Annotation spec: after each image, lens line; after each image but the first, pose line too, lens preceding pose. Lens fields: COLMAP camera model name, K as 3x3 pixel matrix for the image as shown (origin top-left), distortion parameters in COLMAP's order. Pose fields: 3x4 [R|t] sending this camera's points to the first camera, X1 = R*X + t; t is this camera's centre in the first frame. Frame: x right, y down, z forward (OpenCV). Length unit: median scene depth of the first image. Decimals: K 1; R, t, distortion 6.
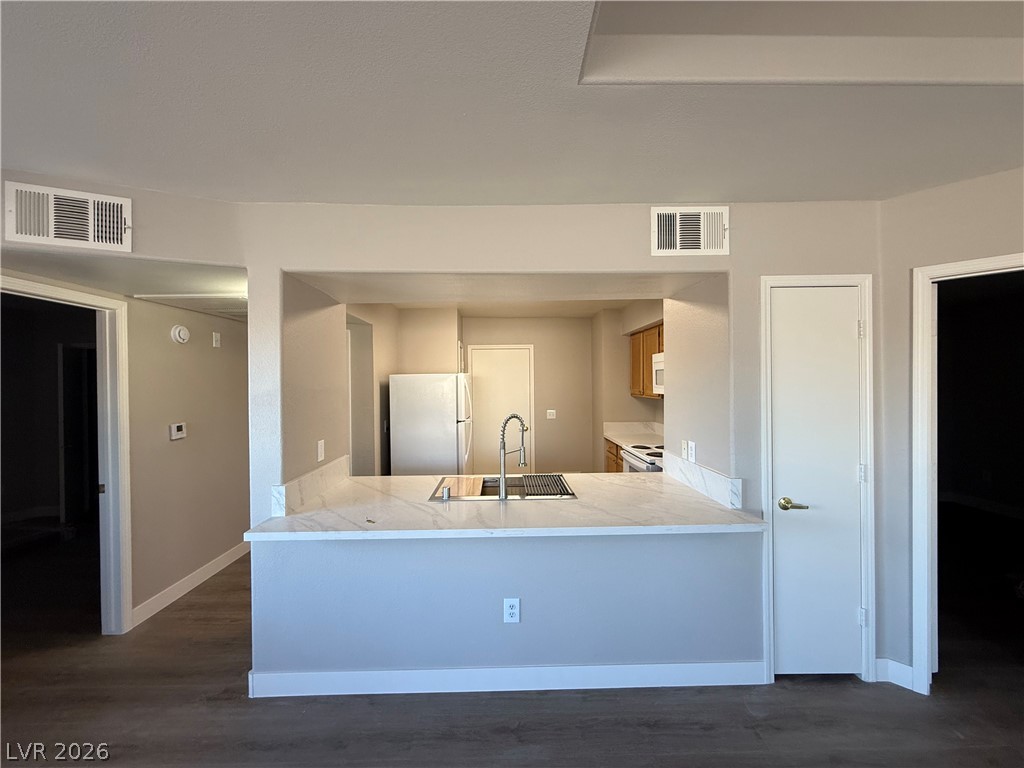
lens RADIAL K [[410.7, 0, 515.7], [0, 410.7, 385.0], [0, 0, 1]] dist [-0.002069, -0.000268]
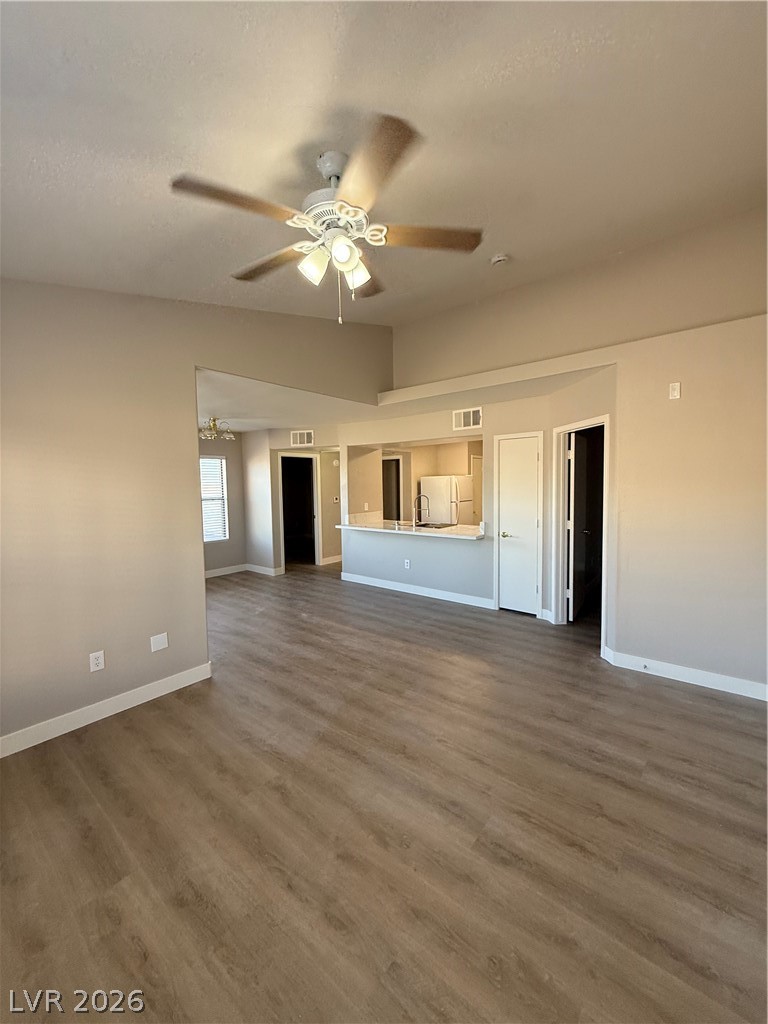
lens RADIAL K [[410.7, 0, 384.4], [0, 410.7, 510.5], [0, 0, 1]] dist [-0.002069, -0.000268]
pose [[0.762625, 0.044694, -0.645295, 1.642607], [0.001151, 0.997515, 0.070450, -0.008199], [0.646840, -0.054470, 0.760678, -1.189035]]
